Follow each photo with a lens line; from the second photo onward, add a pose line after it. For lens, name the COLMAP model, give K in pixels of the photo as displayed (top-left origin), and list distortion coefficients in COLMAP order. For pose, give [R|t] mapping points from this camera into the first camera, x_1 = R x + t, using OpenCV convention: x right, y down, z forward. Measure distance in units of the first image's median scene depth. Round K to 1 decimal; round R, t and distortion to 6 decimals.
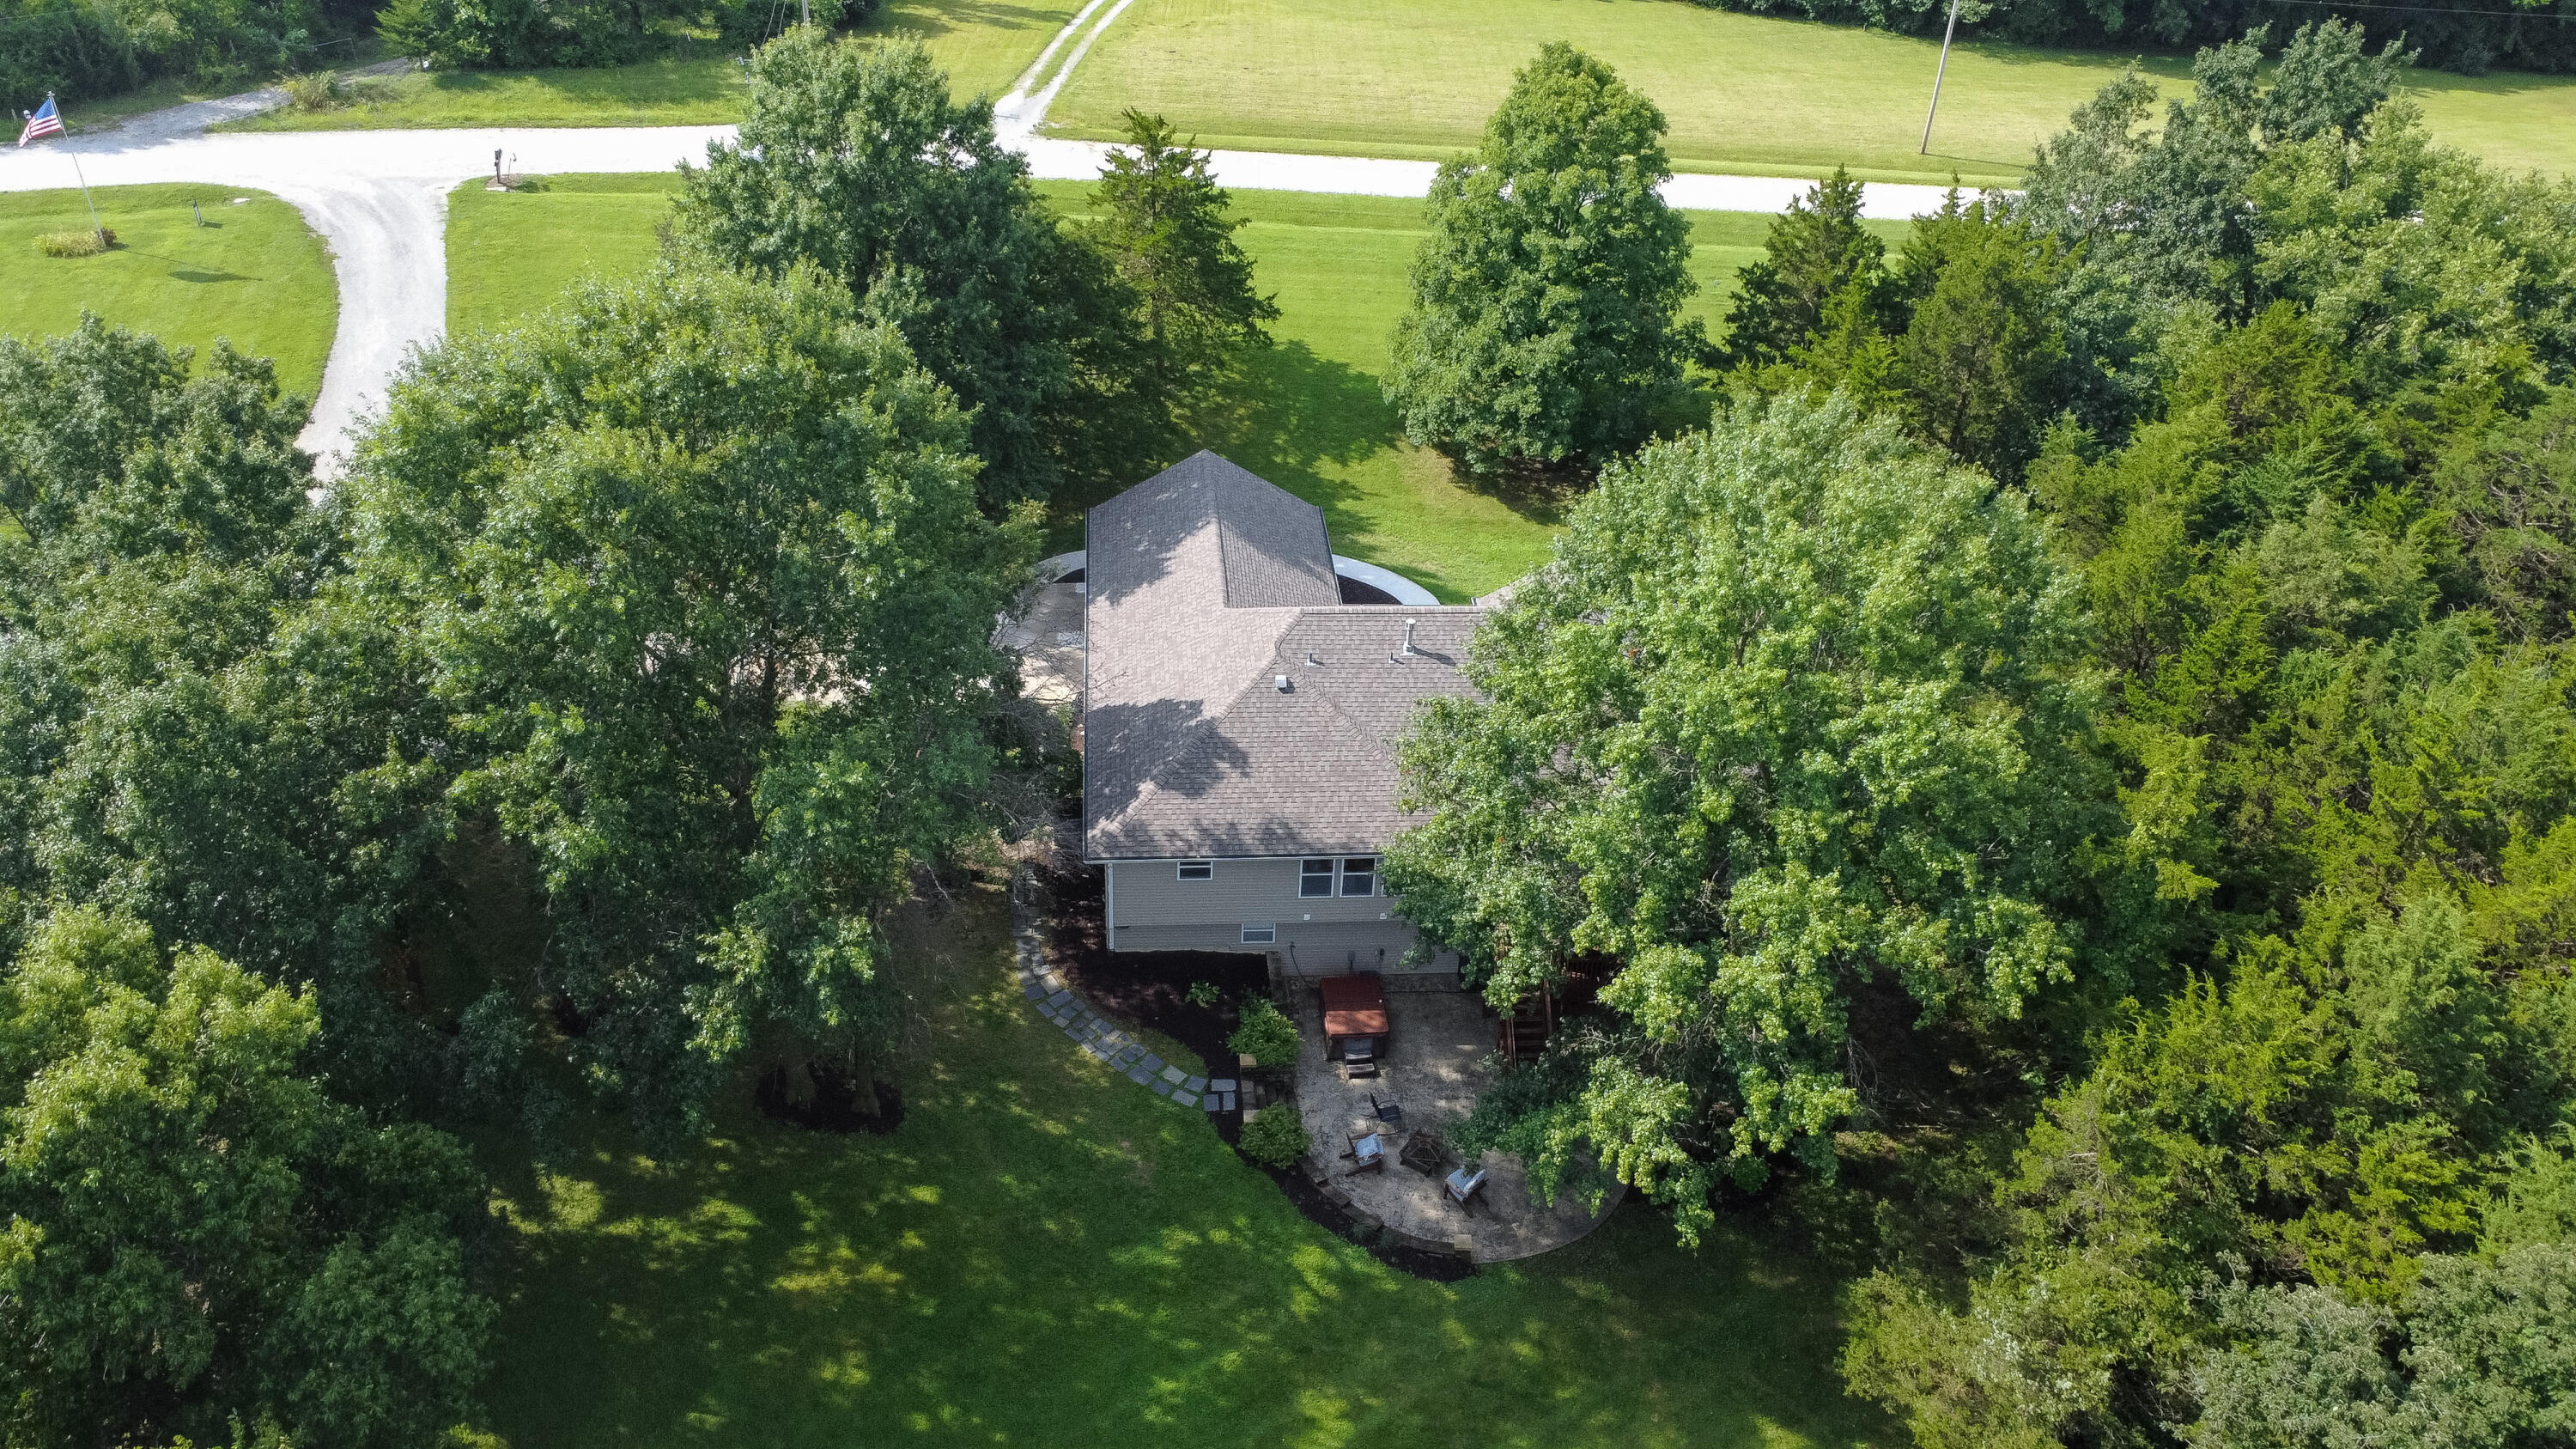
lens RADIAL K [[1938.0, 0, 1288.0], [0, 1938.0, 724.5], [0, 0, 1]] dist [0.009171, -0.011081]
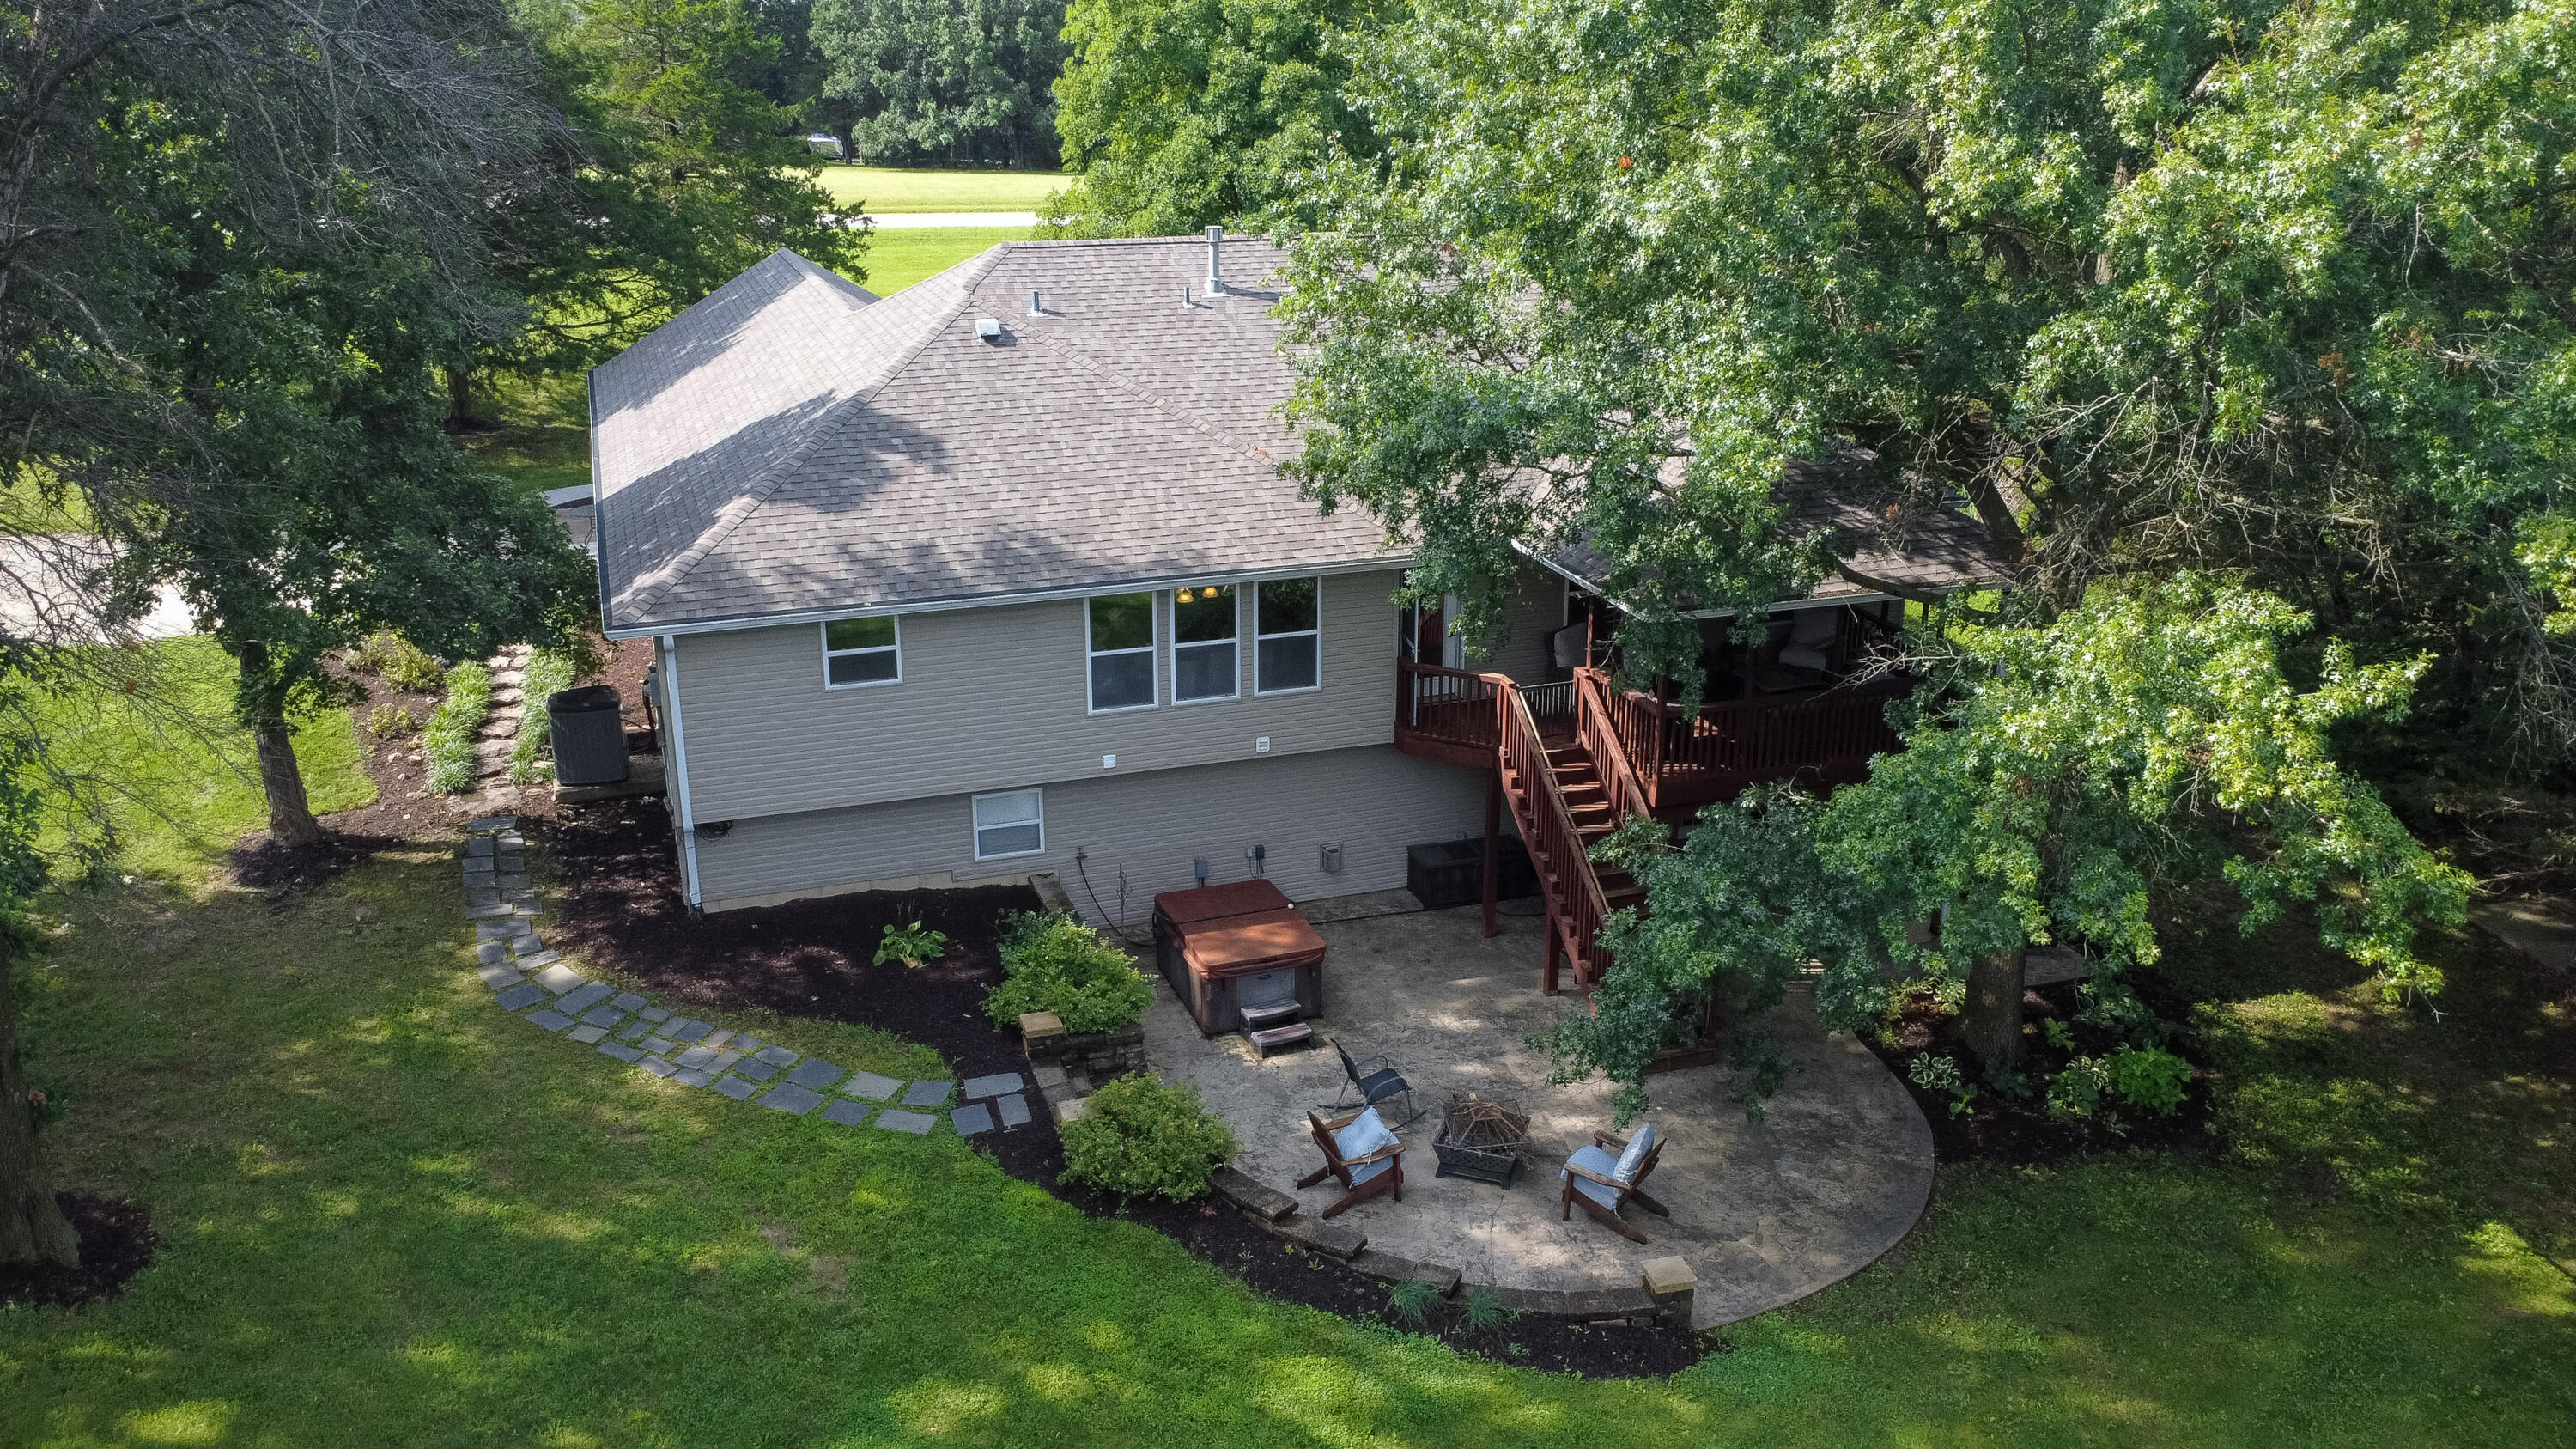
lens RADIAL K [[1938.0, 0, 1288.0], [0, 1938.0, 724.5], [0, 0, 1]] dist [0.009171, -0.011081]
pose [[0.967468, -0.119358, 0.223068, -0.054945], [0.171685, 0.957357, -0.232360, 0.216126], [-0.185822, 0.263098, 0.946705, 0.552948]]
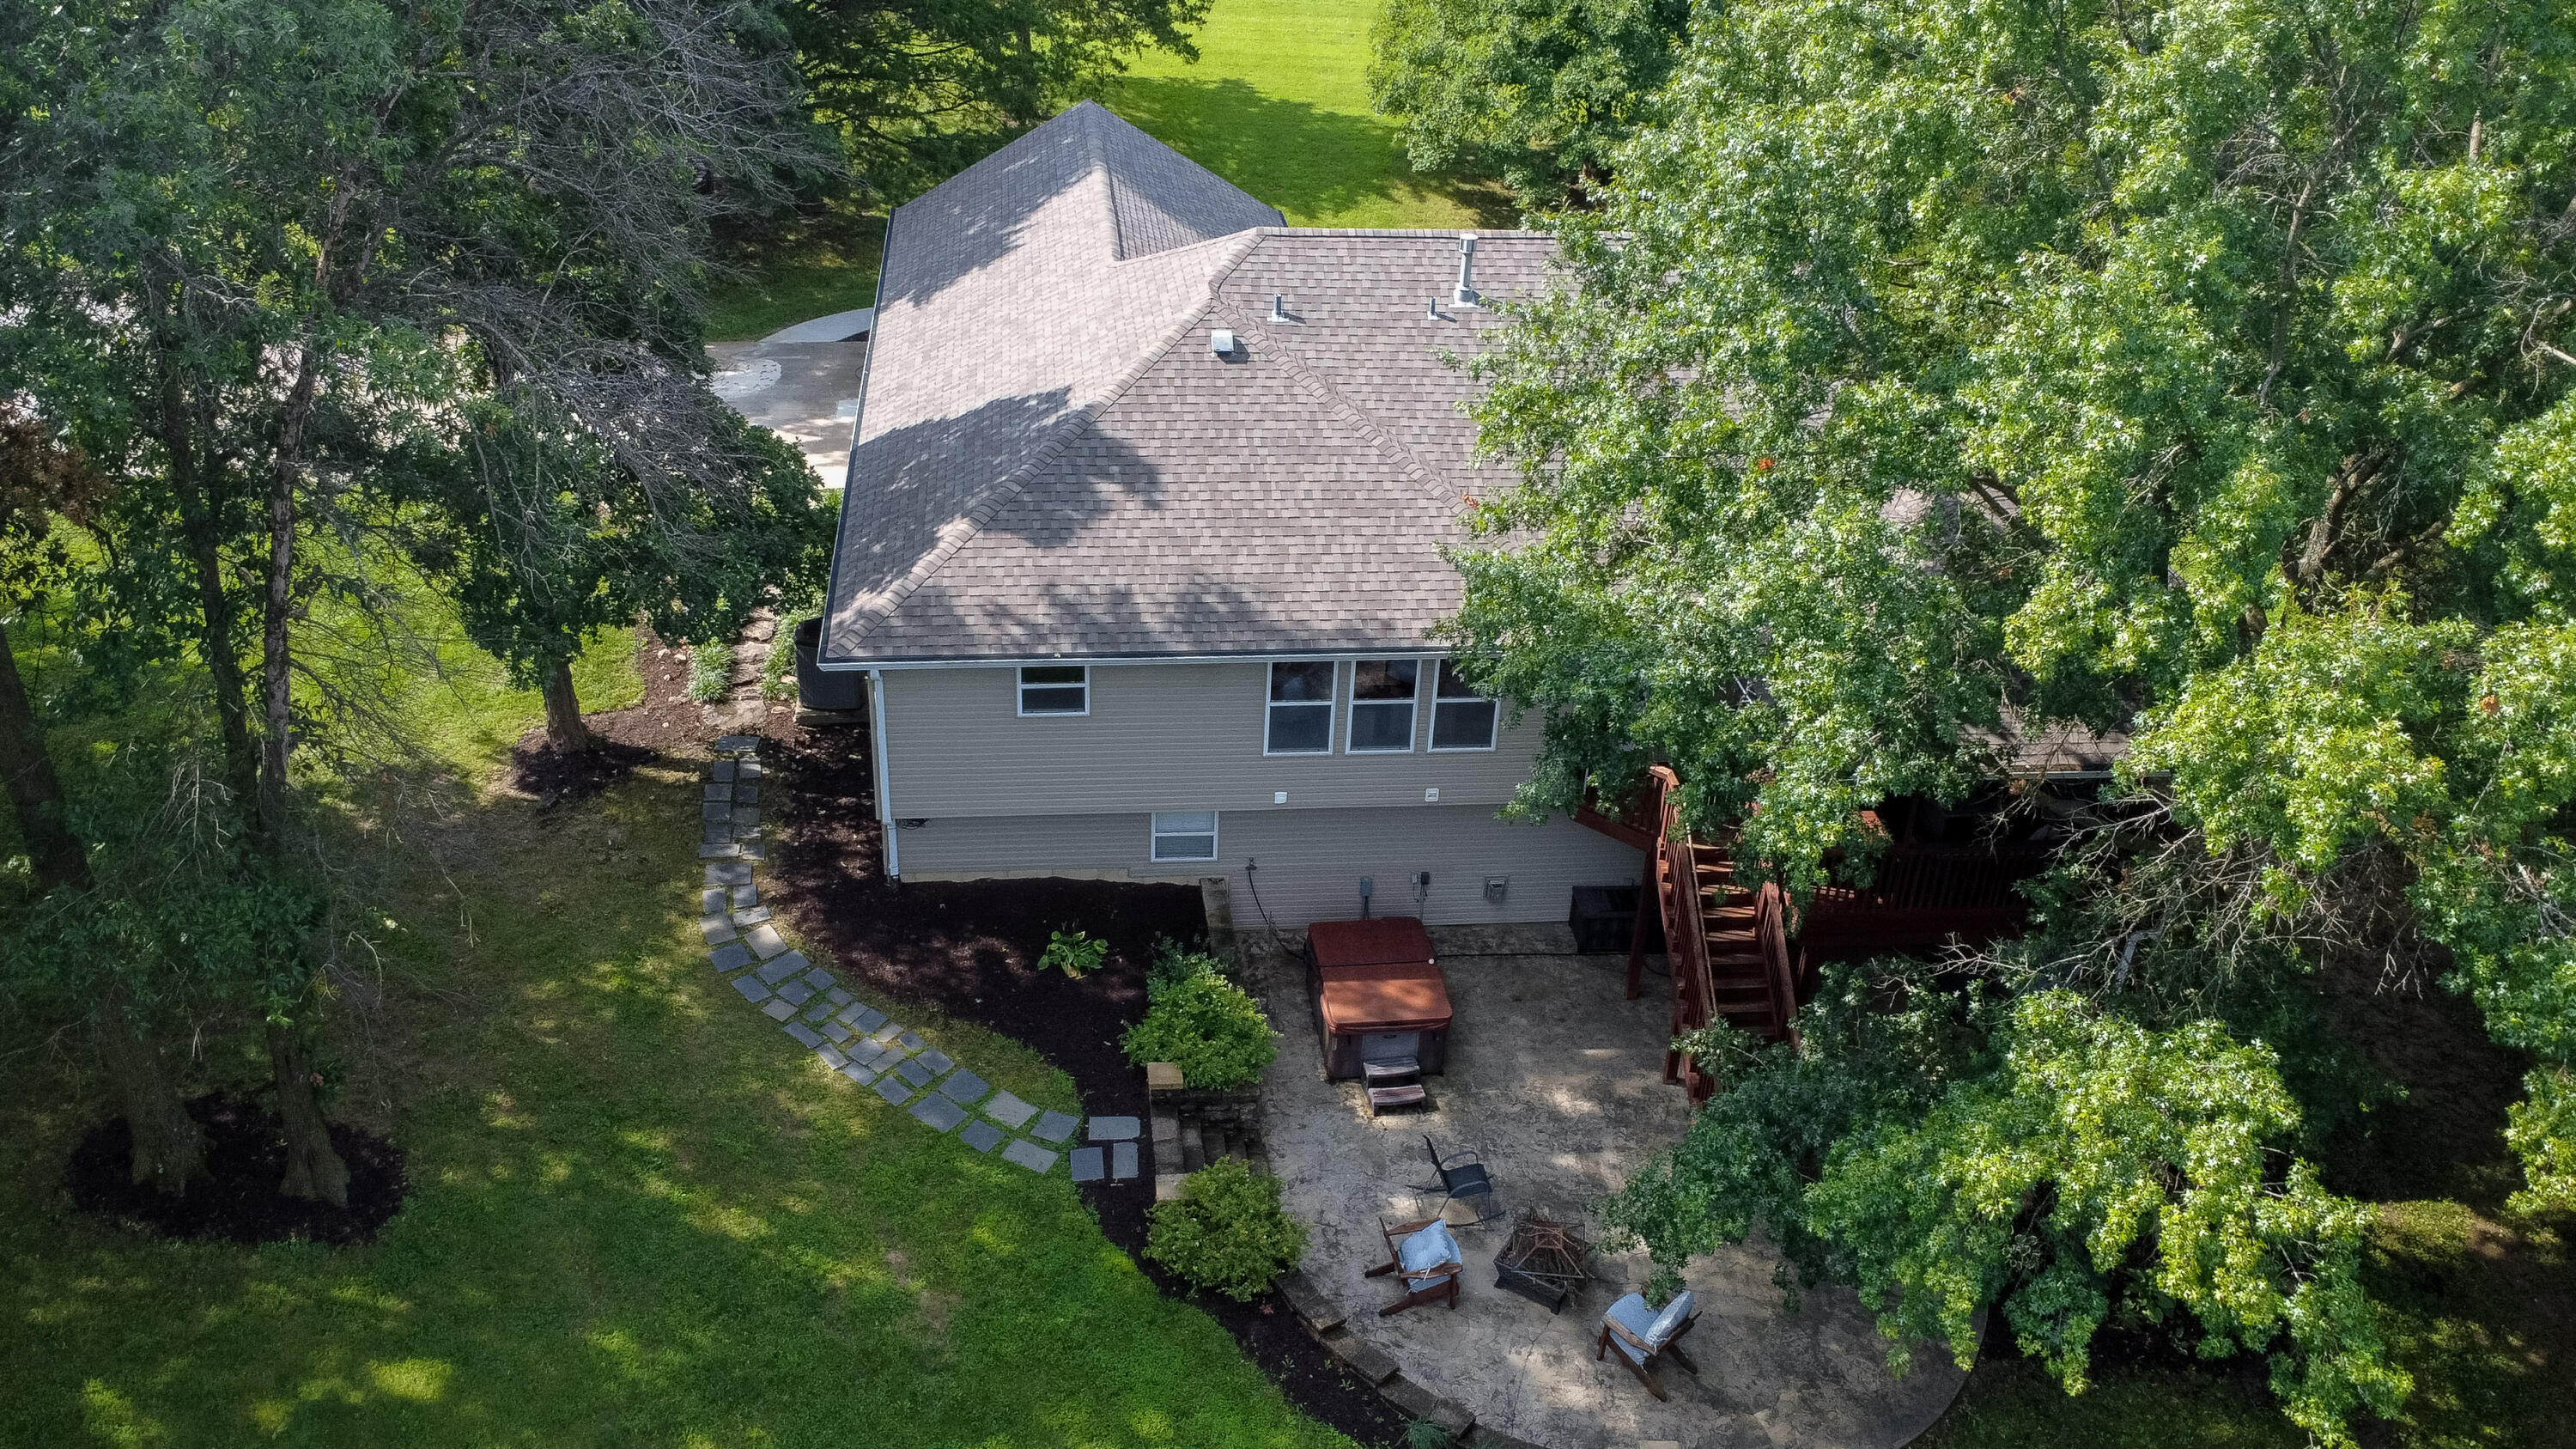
lens RADIAL K [[2044.0, 0, 1297.5], [0, 2044.0, 721.1], [0, 0, 1]] dist [0.009917, -0.011070]
pose [[0.999189, -0.014129, 0.037694, -0.005659], [0.016750, 0.997396, -0.070142, 0.120509], [-0.036605, 0.070716, 0.996825, 0.485156]]
